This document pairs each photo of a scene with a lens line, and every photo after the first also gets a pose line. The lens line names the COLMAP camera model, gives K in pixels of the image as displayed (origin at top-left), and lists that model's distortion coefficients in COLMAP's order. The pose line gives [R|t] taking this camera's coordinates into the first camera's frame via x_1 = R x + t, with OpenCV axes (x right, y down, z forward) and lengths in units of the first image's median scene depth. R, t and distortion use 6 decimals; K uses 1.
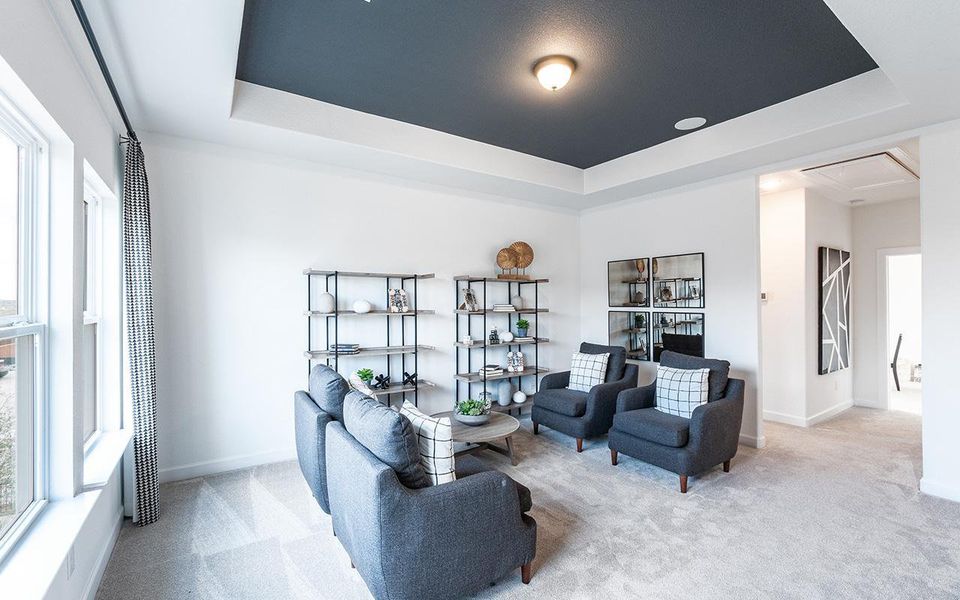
lens RADIAL K [[412.0, 0, 481.3], [0, 412.0, 302.7], [0, 0, 1]] dist [-0.005365, -0.000047]
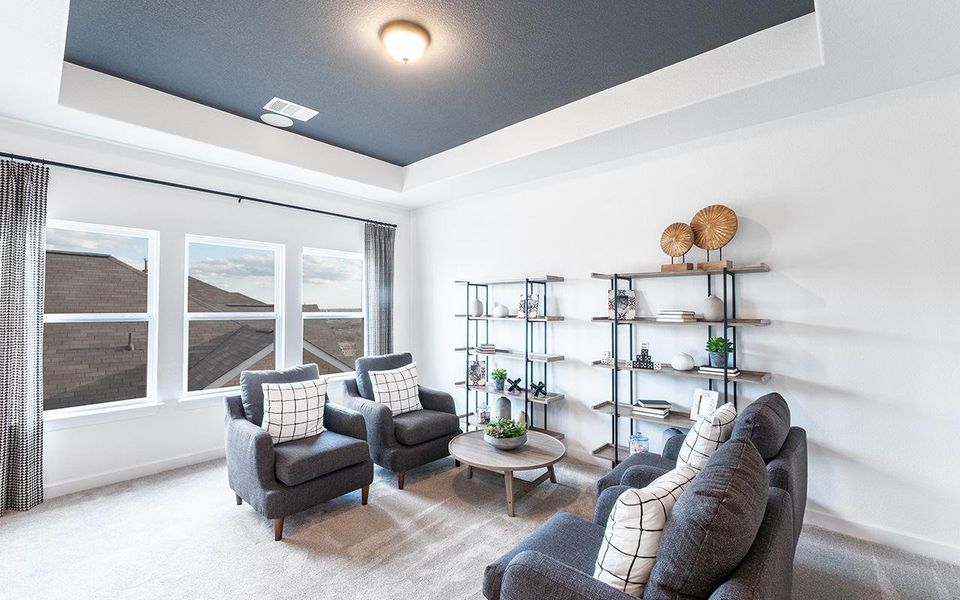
lens RADIAL K [[412.0, 0, 481.6], [0, 412.0, 301.4], [0, 0, 1]] dist [-0.005365, -0.000047]
pose [[0.245837, -0.009677, -0.969263, 0.654221], [0.010143, 0.999921, -0.007411, -0.008611], [0.969258, -0.008009, 0.245916, 0.584564]]
